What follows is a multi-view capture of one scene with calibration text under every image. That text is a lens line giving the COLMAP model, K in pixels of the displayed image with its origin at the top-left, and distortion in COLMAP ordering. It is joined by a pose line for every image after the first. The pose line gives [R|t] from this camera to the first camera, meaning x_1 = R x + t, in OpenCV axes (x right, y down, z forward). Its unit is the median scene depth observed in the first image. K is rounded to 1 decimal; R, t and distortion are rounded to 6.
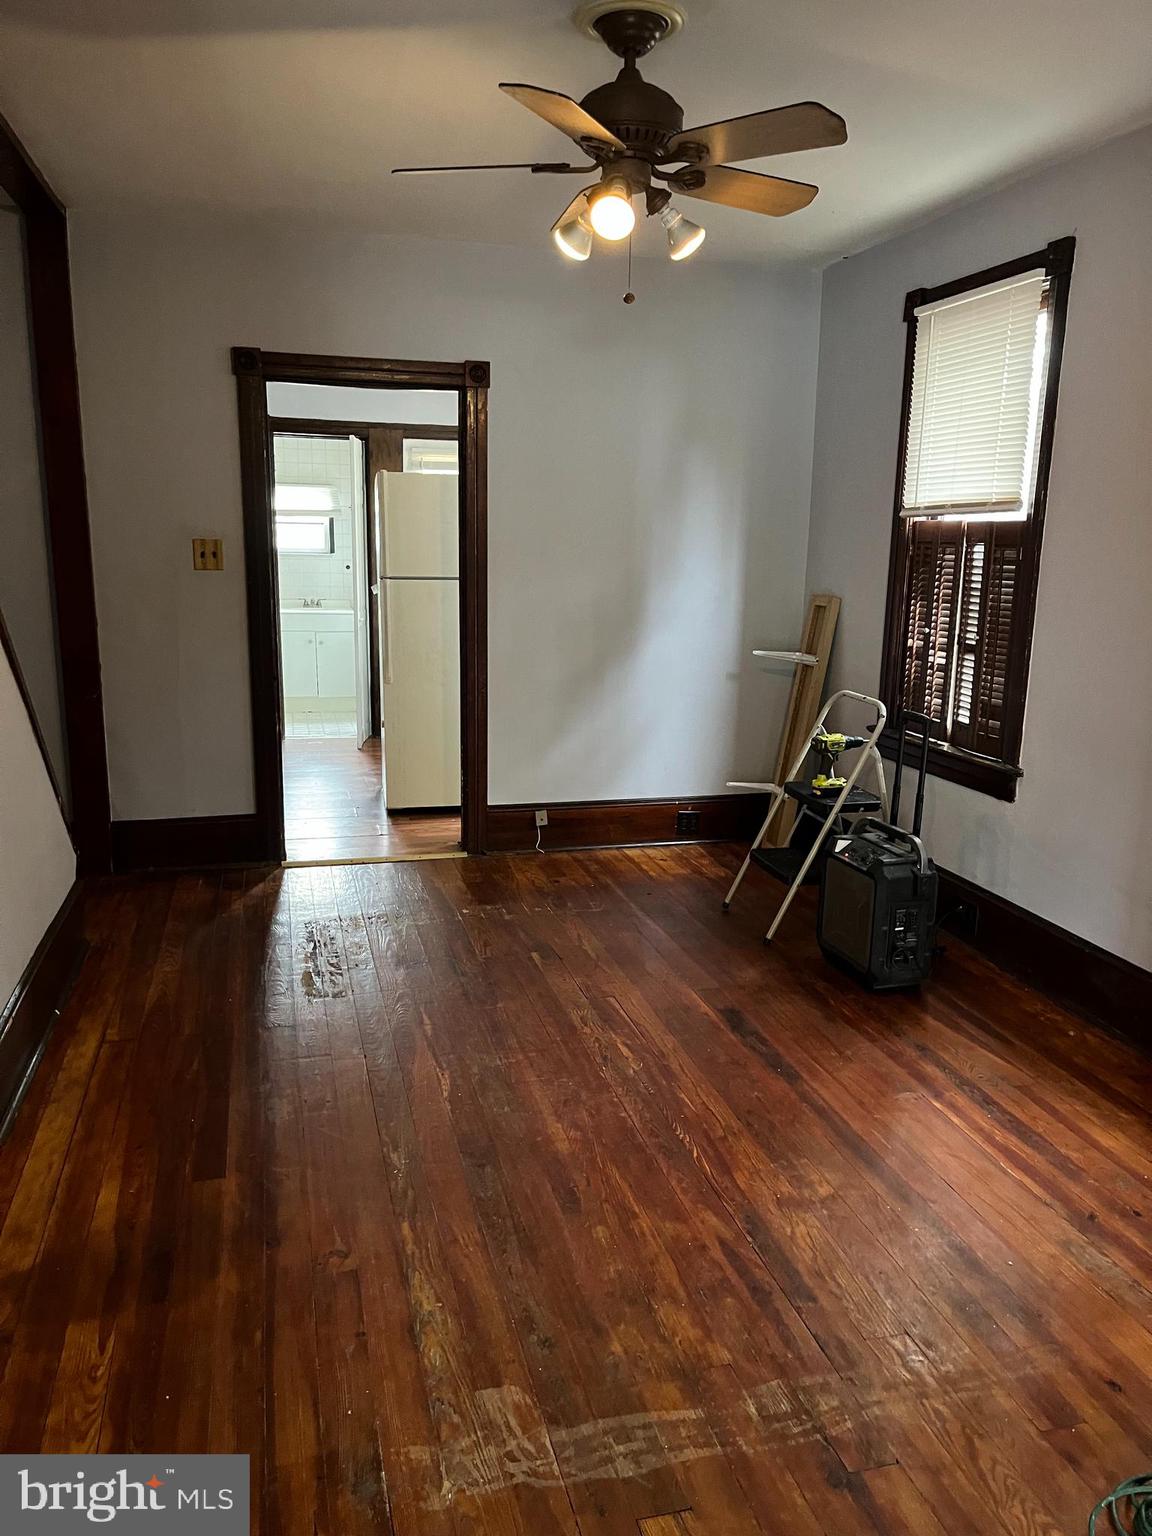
lens RADIAL K [[1150.5, 0, 576.0], [0, 1150.5, 768.0], [0, 0, 1]] dist [0.087860, -0.205653]
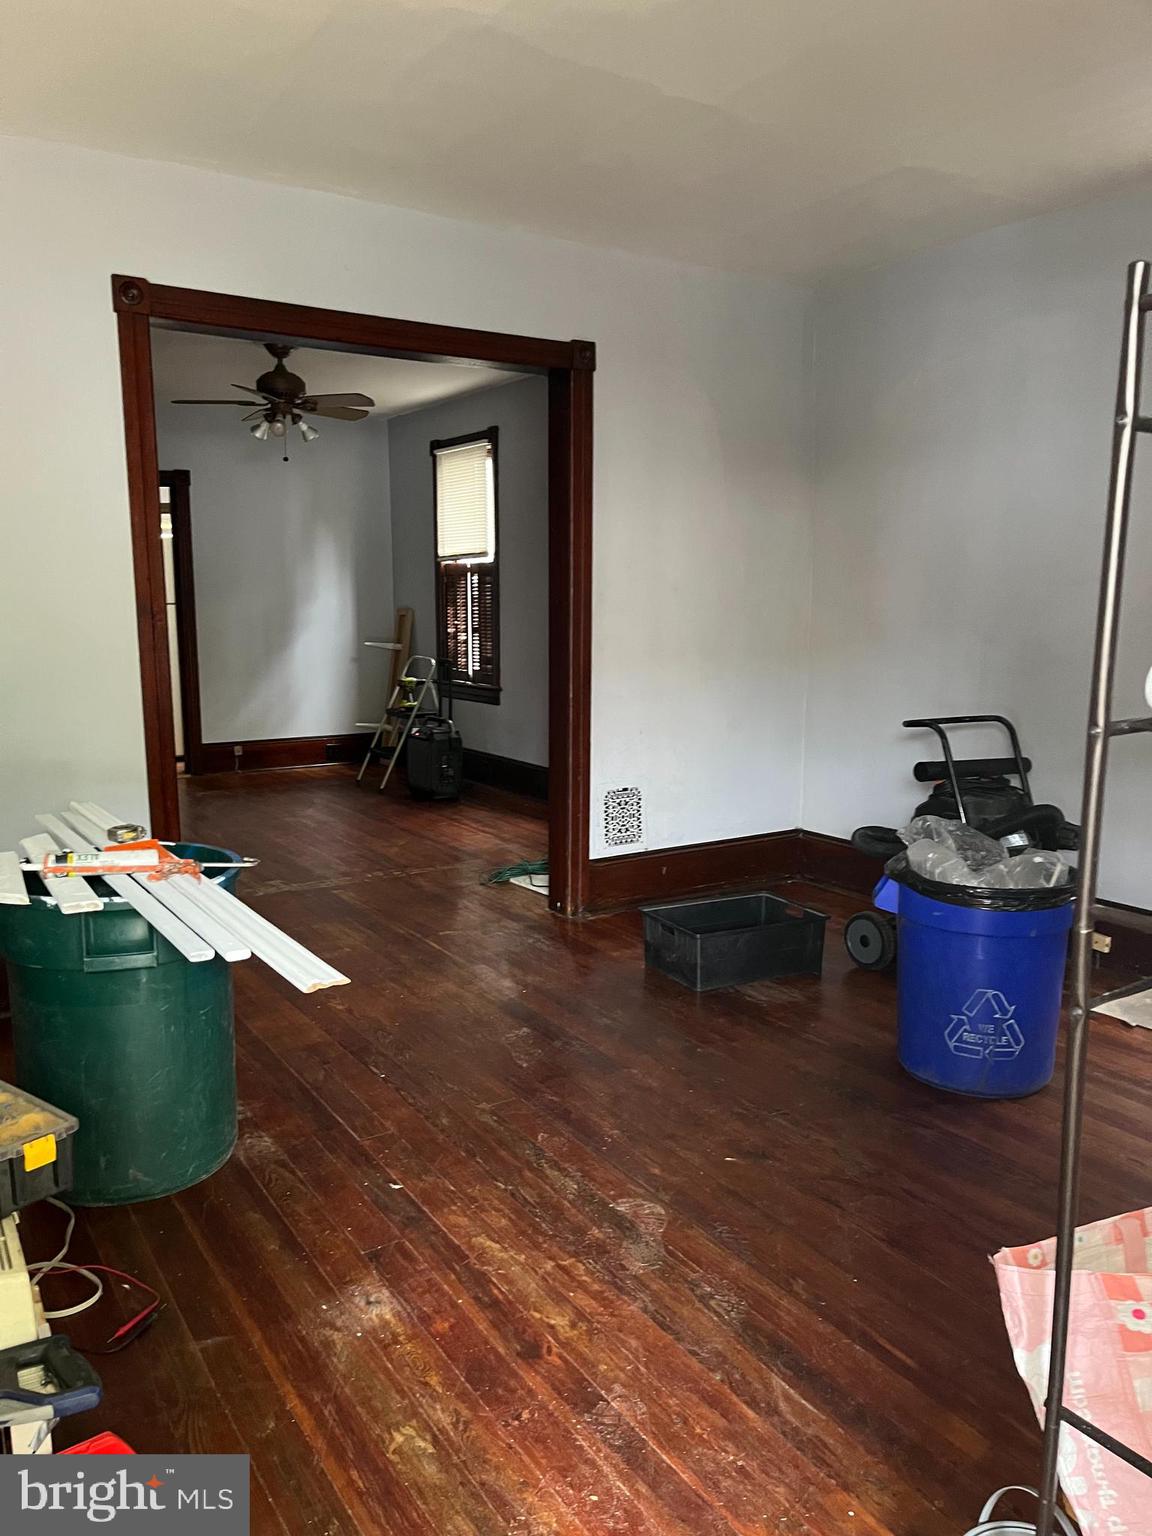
lens RADIAL K [[1150.5, 0, 576.0], [0, 1150.5, 768.0], [0, 0, 1]] dist [0.087860, -0.205653]
pose [[0.950313, -0.064229, 0.304599, -0.092402], [0.079627, 0.996085, -0.038388, 0.203757], [-0.300941, 0.060735, 0.951707, -0.814773]]
